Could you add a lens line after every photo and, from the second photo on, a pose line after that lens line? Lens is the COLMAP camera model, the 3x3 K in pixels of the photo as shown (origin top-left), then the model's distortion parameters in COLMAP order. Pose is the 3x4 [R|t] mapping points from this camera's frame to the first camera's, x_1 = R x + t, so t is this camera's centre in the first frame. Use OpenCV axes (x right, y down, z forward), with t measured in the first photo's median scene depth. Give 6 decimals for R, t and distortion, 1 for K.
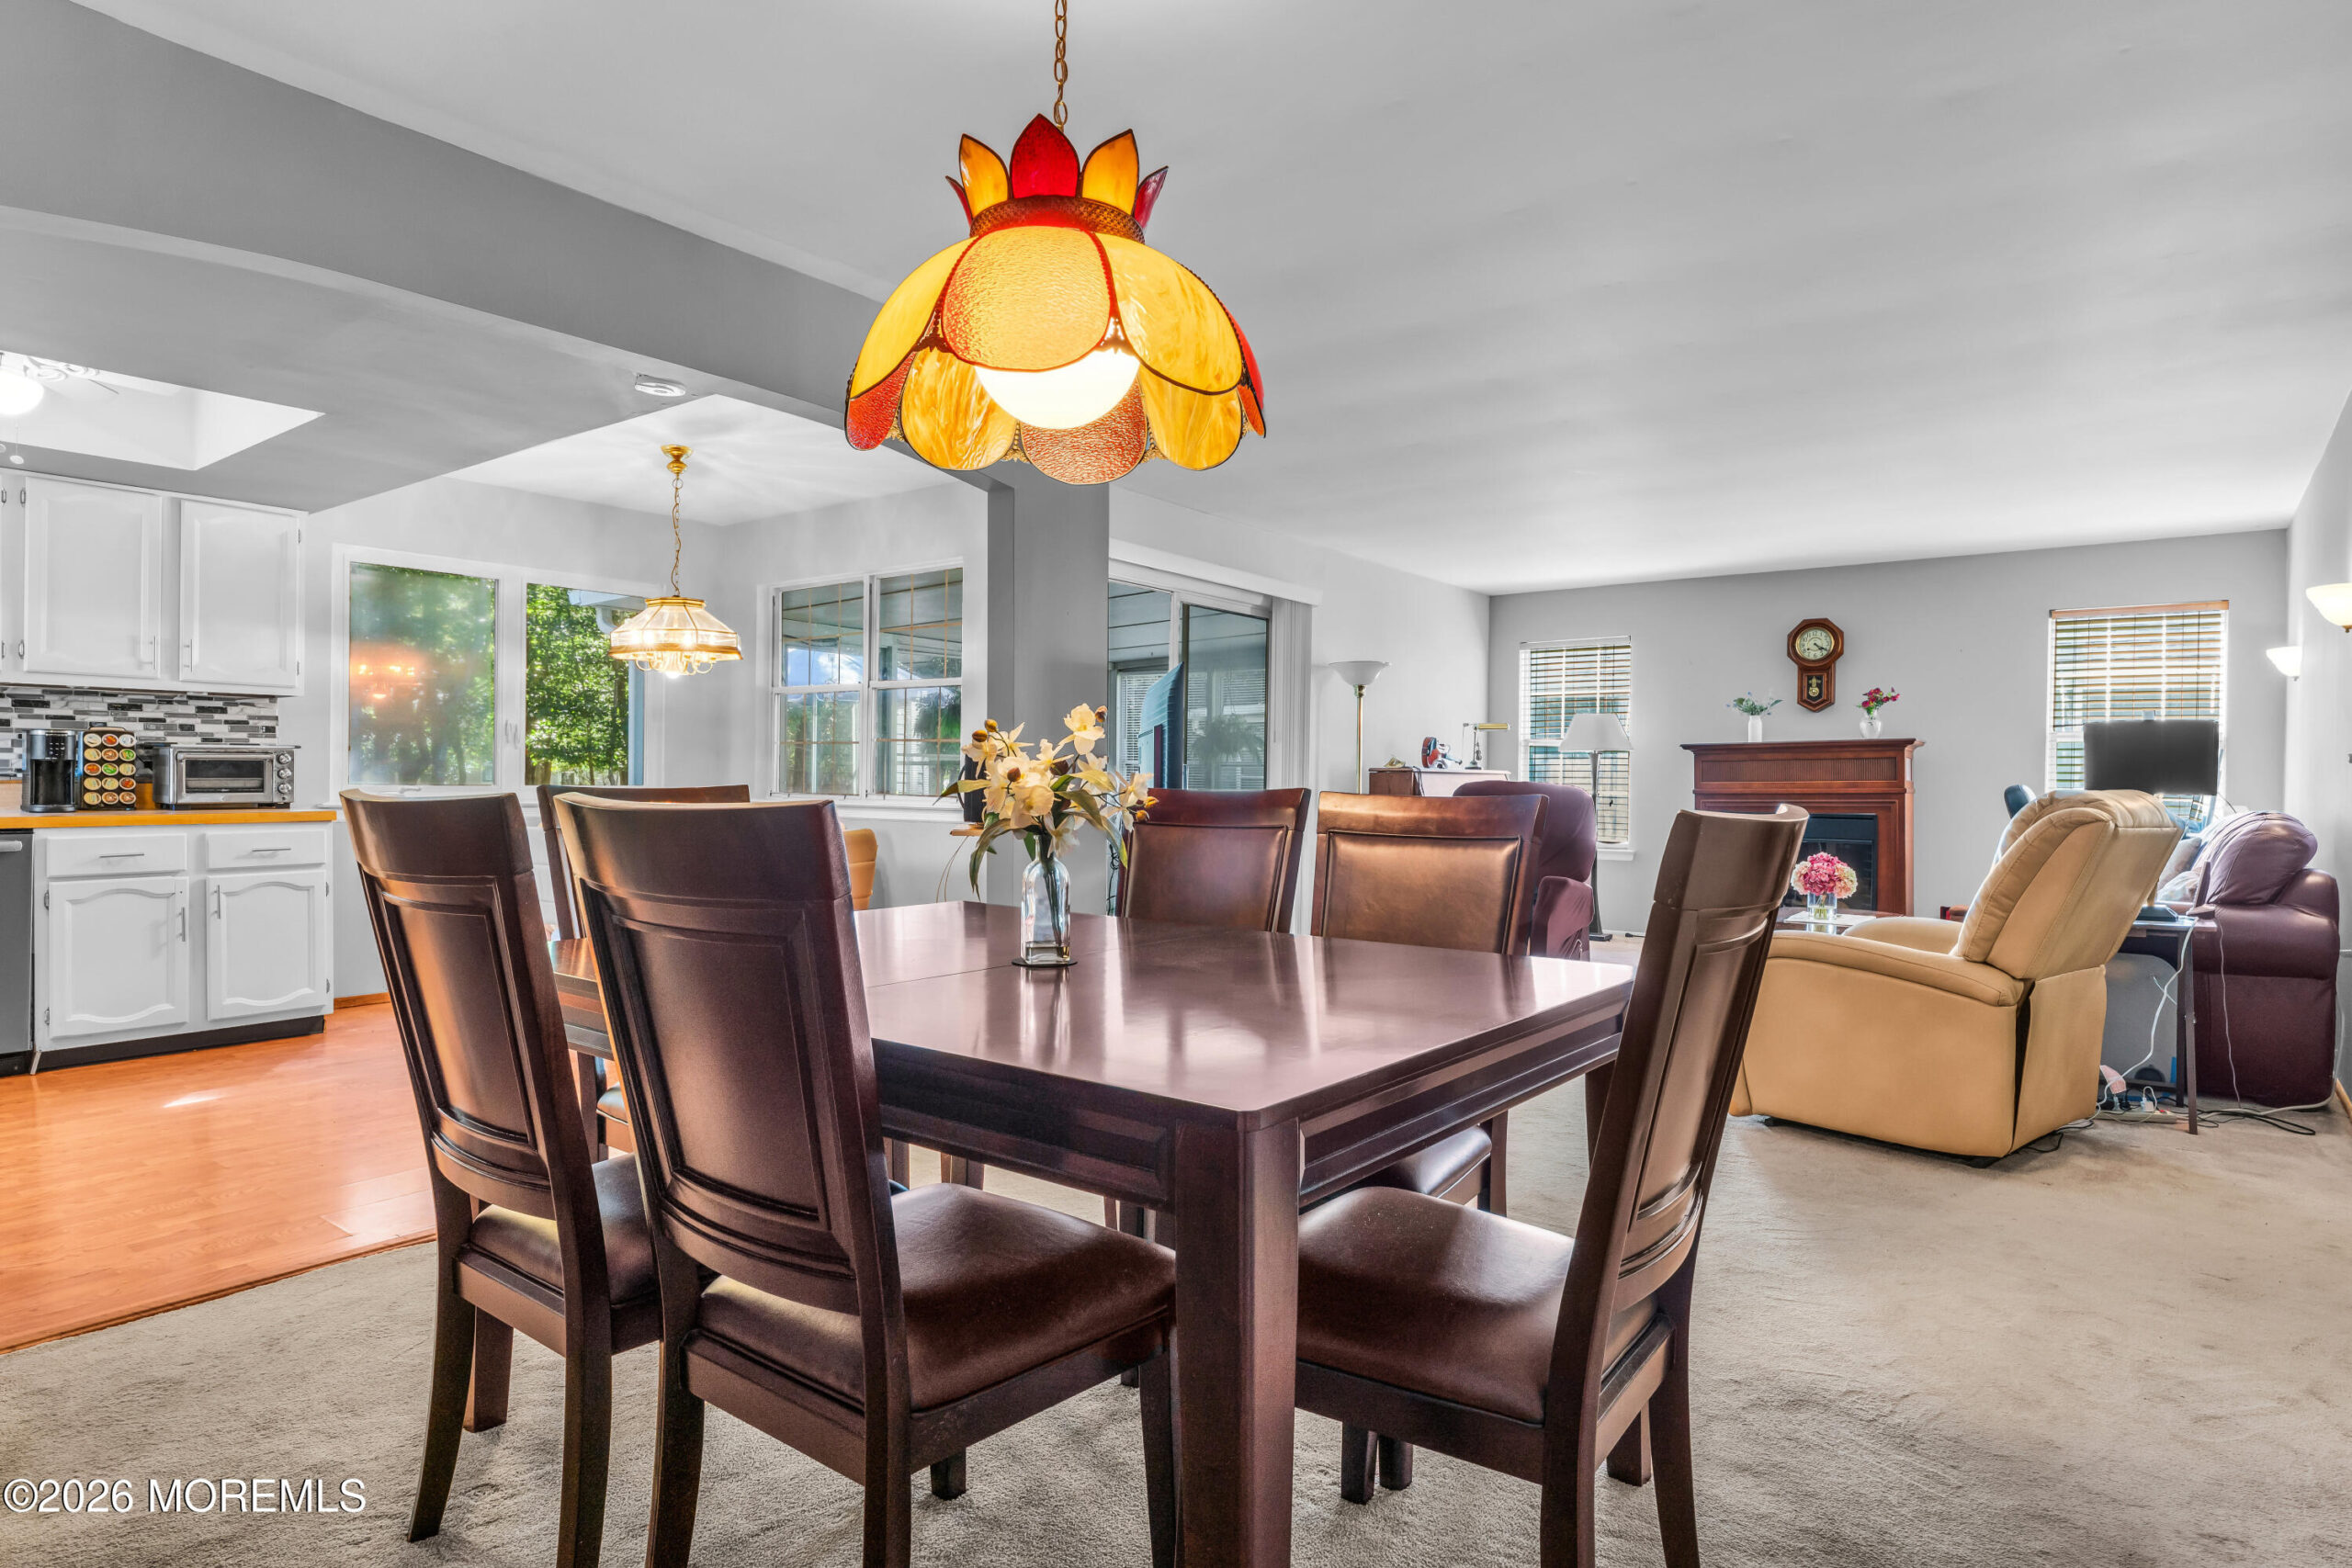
lens RADIAL K [[1294.2, 0, 1167.3], [0, 1294.2, 786.5], [0, 0, 1]] dist [0.000483, 0.000867]
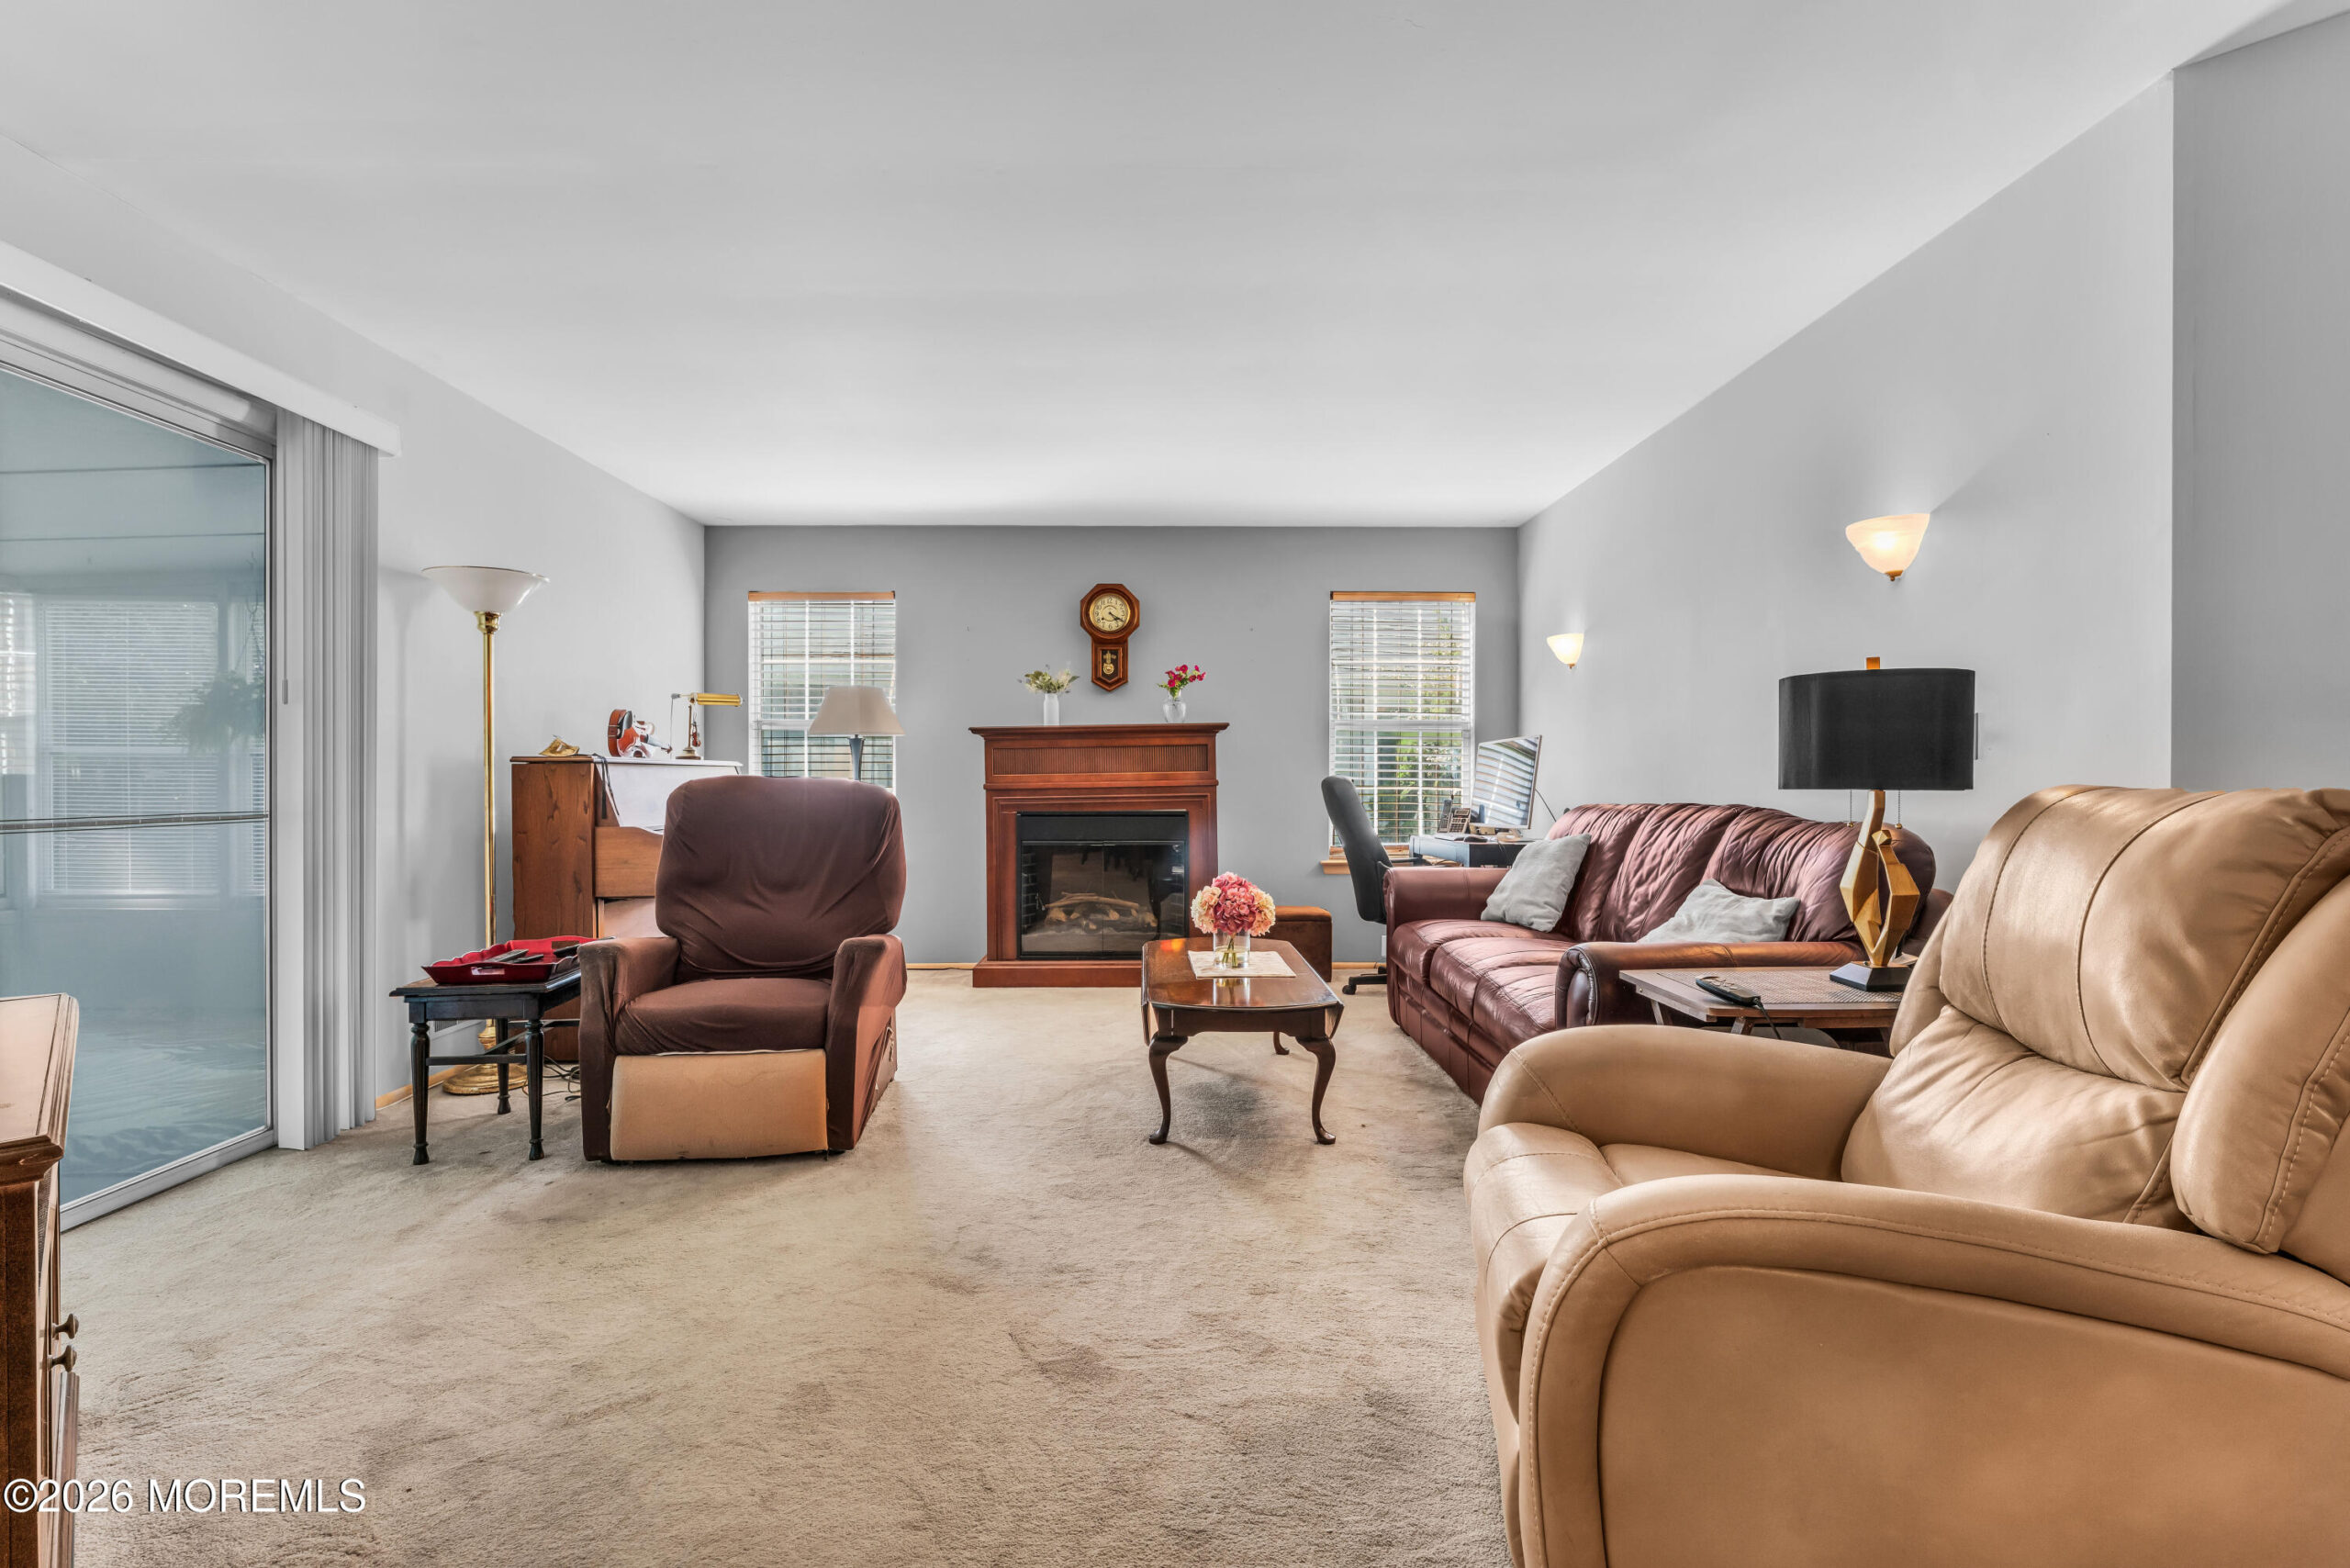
lens RADIAL K [[1106.8, 0, 1175.0], [0, 1106.8, 784.0], [0, 0, 1]] dist [-0.000942, -0.000271]
pose [[0.783772, -0.014016, 0.620891, 0.084923], [0.010775, 0.999902, 0.008971, -0.002952], [-0.620955, -0.000341, 0.783846, 0.440722]]
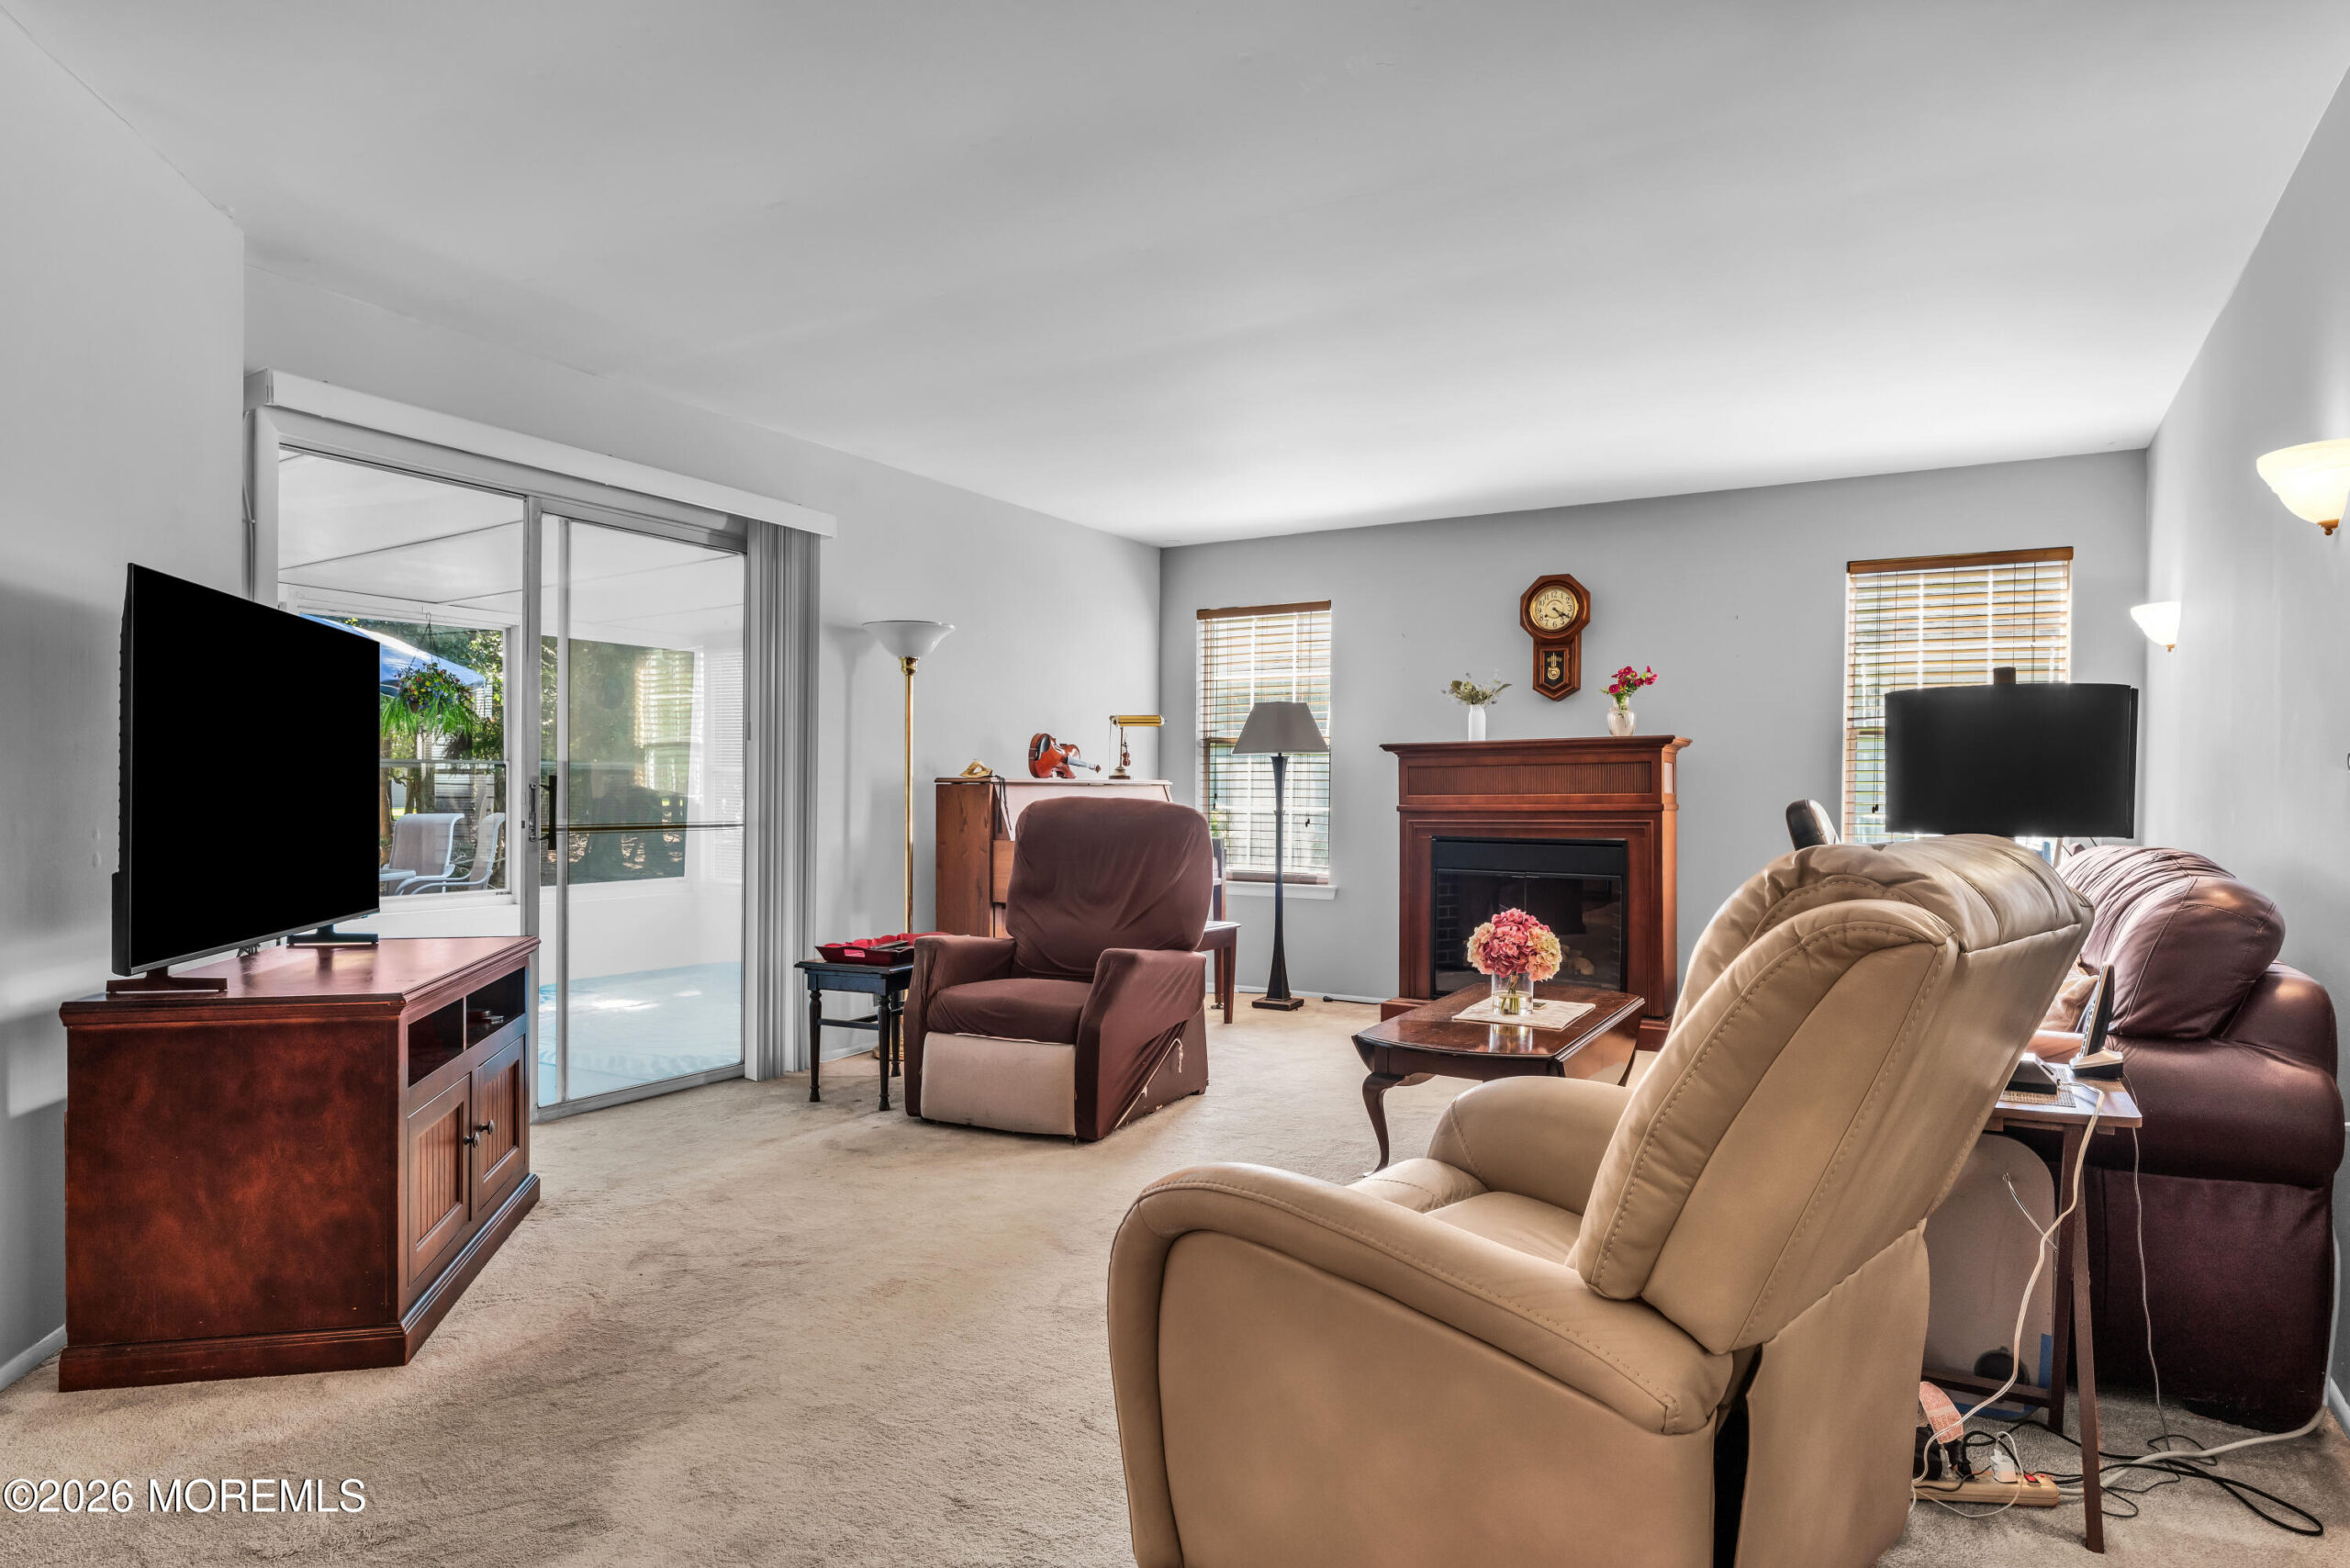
lens RADIAL K [[1338.3, 0, 1167.8], [0, 1338.3, 799.6], [0, 0, 1]] dist [0.001751, -0.000890]
pose [[0.992848, -0.004596, 0.119296, 0.208434], [0.003906, 0.999974, 0.006013, -0.006775], [-0.119320, -0.005504, 0.992841, 0.291778]]
